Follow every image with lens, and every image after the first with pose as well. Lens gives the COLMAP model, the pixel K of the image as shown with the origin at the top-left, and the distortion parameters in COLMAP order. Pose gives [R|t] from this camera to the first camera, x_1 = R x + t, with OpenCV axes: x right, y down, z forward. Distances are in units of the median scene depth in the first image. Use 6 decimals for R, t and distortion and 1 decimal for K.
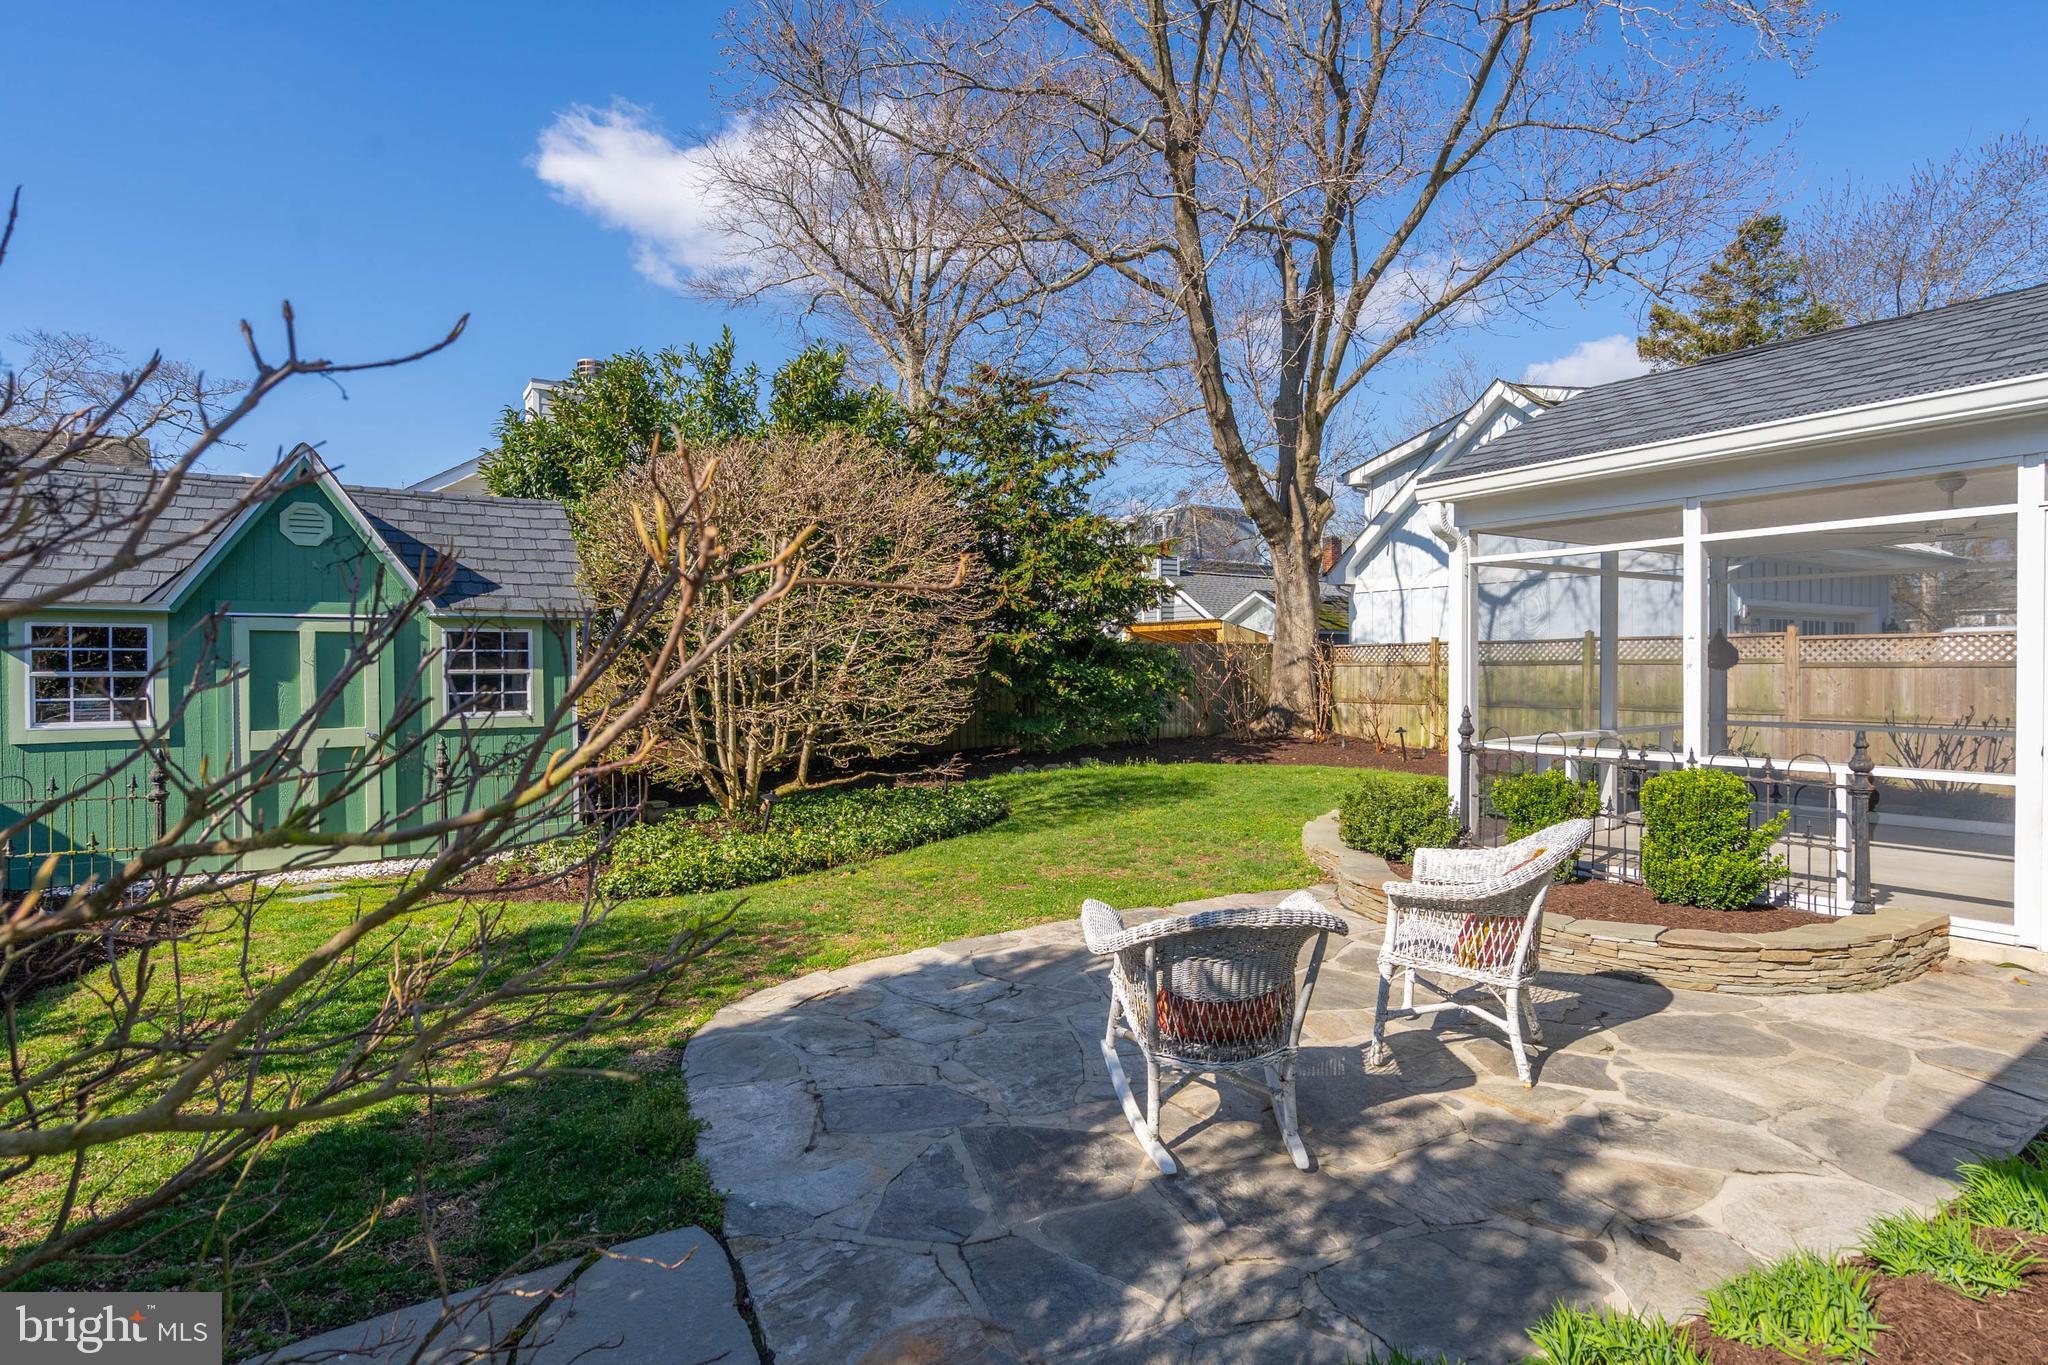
lens RADIAL K [[1034.7, 0, 1024.0], [0, 1034.7, 682.5], [0, 0, 1]] dist [0.000362, 0.000245]
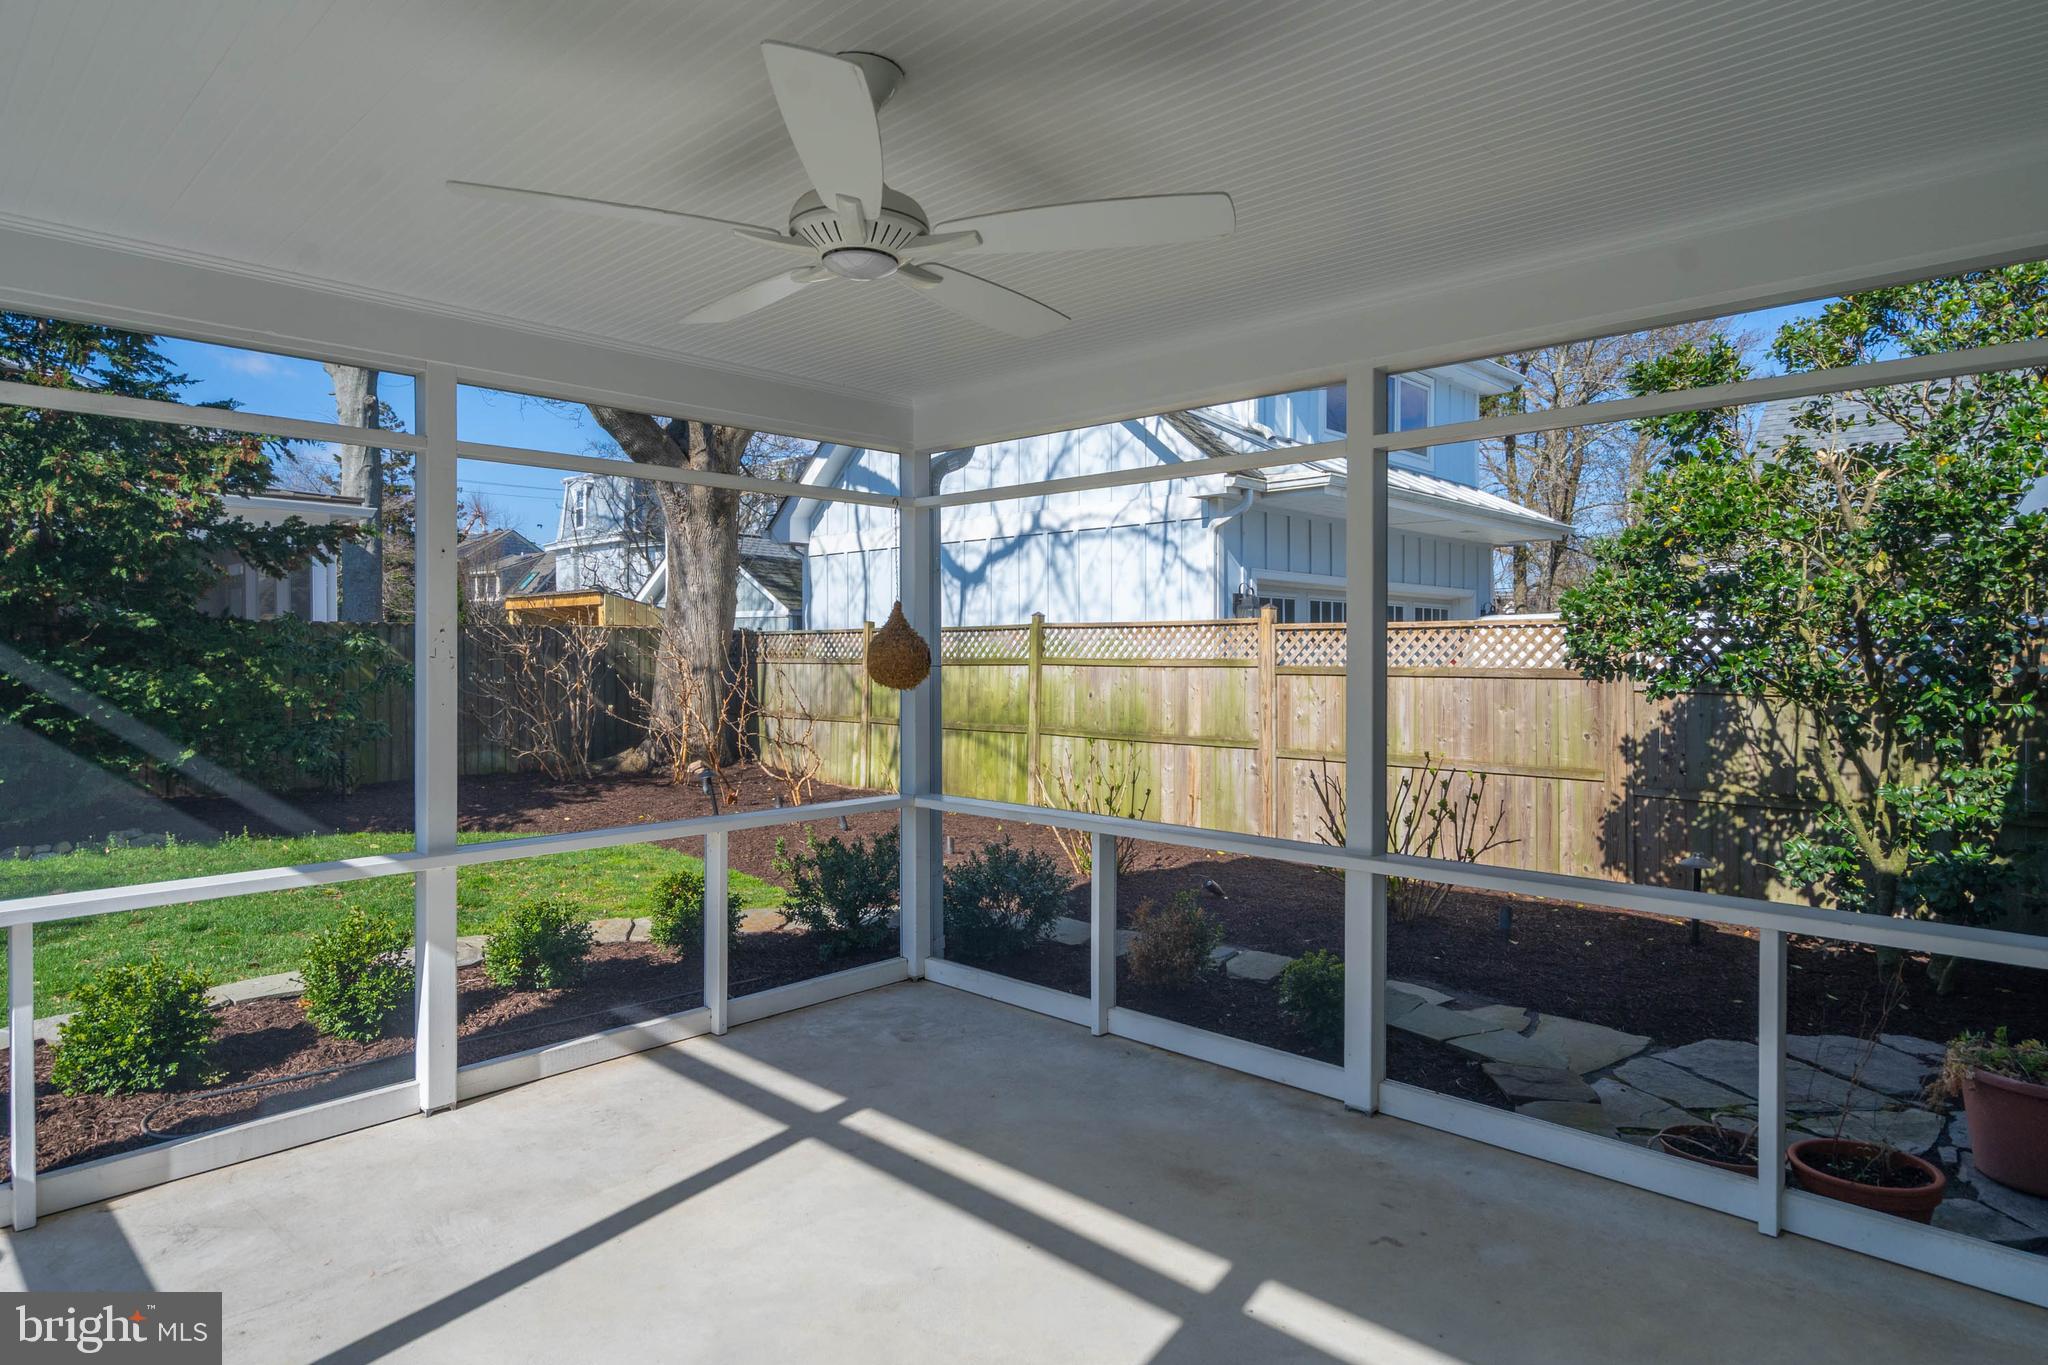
lens RADIAL K [[1135.8, 0, 1024.0], [0, 1135.8, 682.5], [0, 0, 1]] dist [0.002858, 0.000876]
pose [[0.976871, 0.004510, 0.213783, 0.654929], [-0.006284, 0.999951, 0.007618, -0.019851], [-0.213738, -0.008785, 0.976851, 0.520350]]
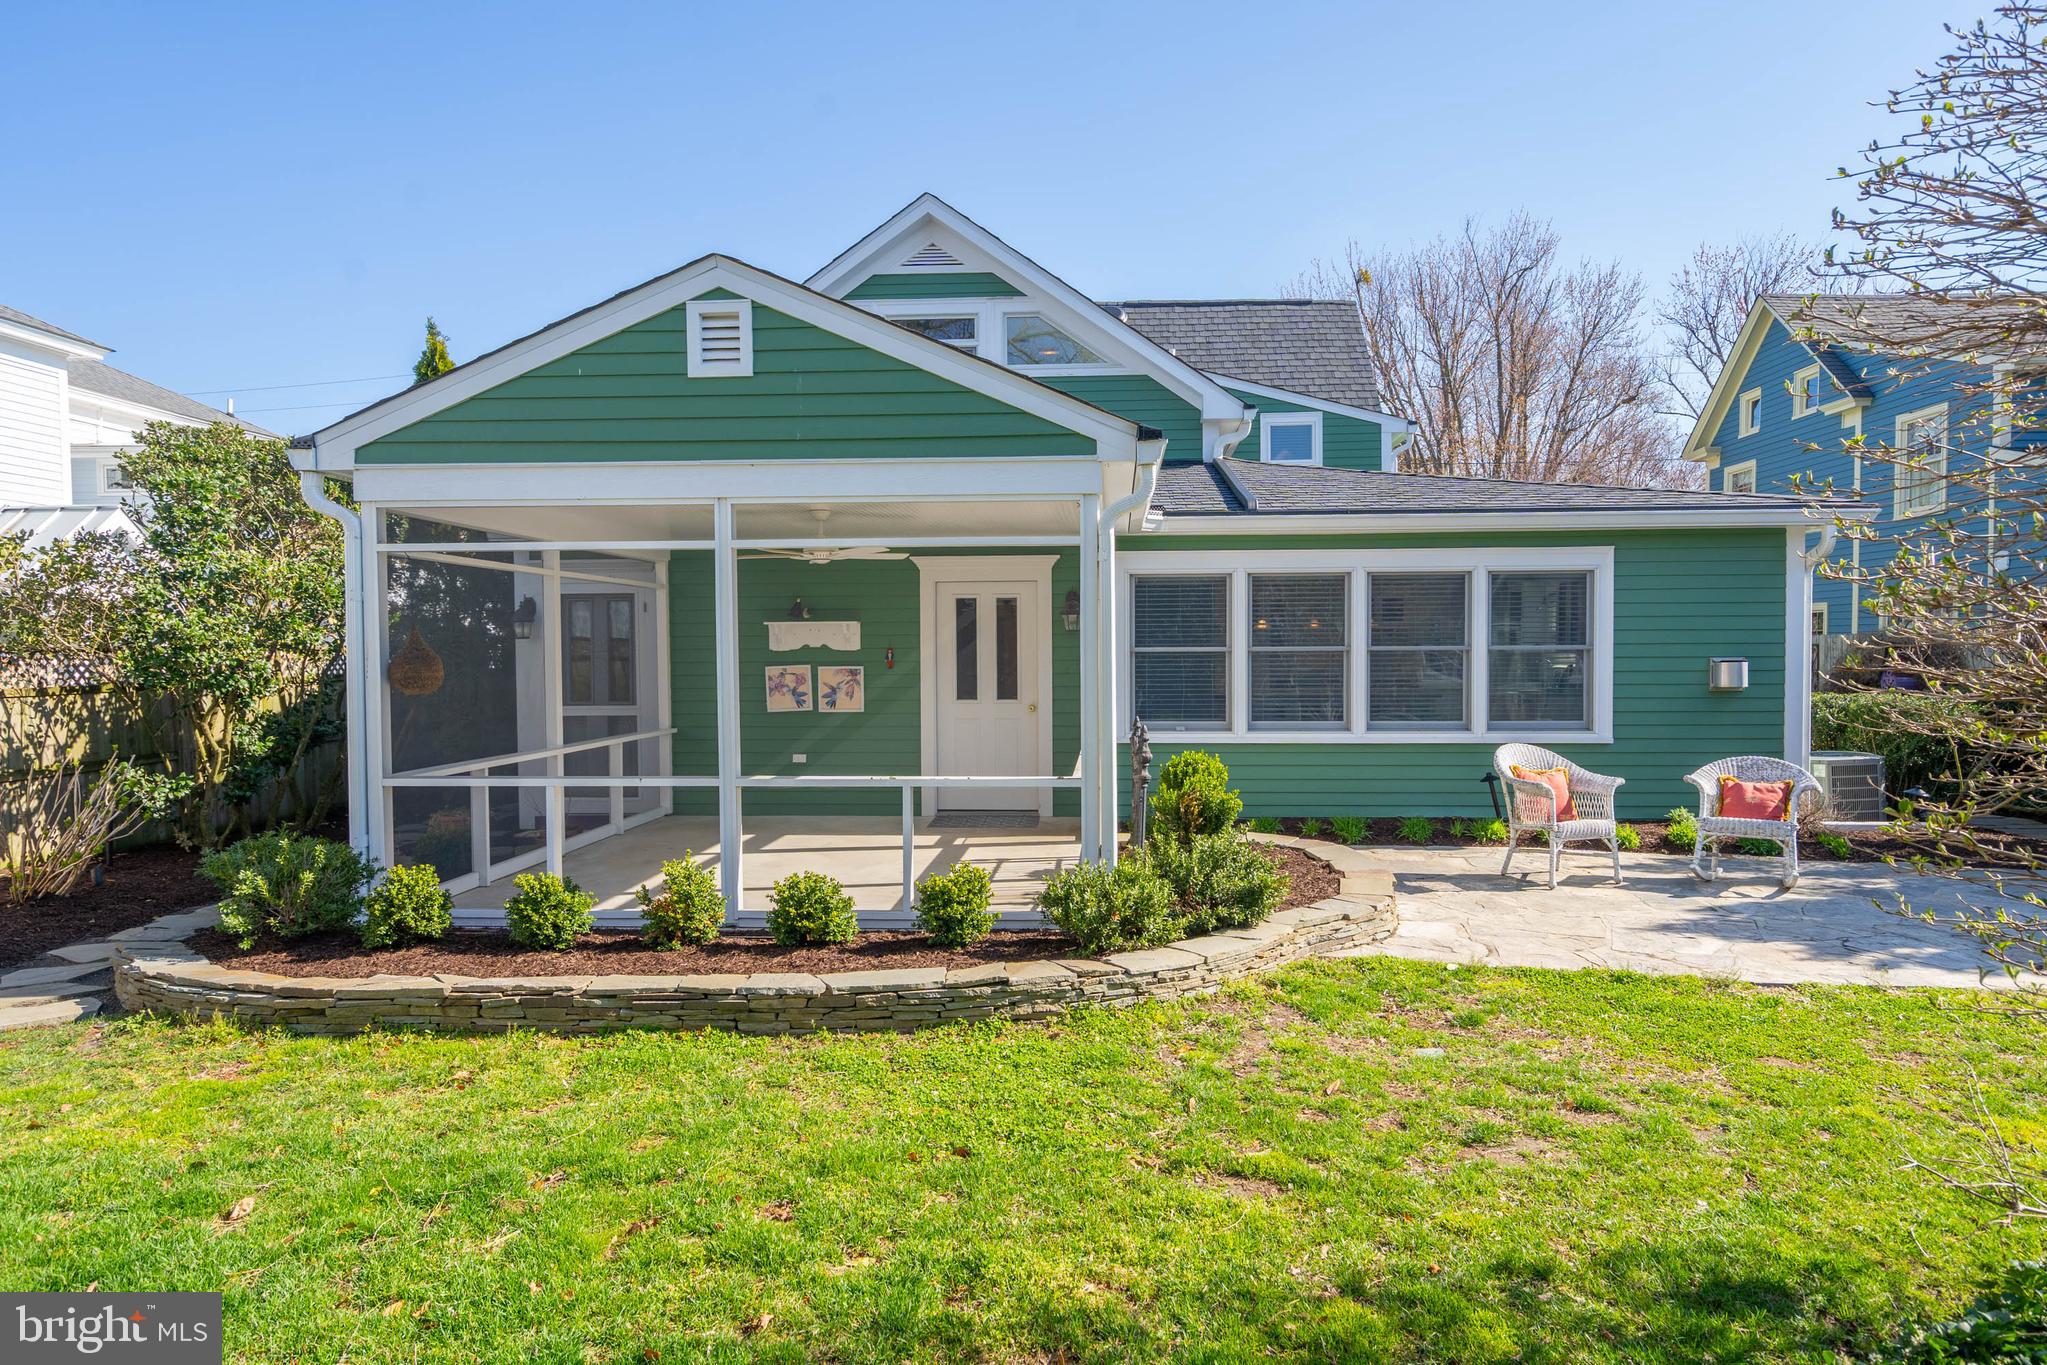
lens RADIAL K [[1215.5, 0, 1023.5], [0, 1215.5, 682.5], [0, 0, 1]] dist [0.006826, 0.003806]
pose [[-0.788901, -0.007089, 0.614480, -0.064811], [0.023260, 0.998872, 0.041386, -0.043523], [-0.614080, 0.046943, -0.787846, 1.457118]]
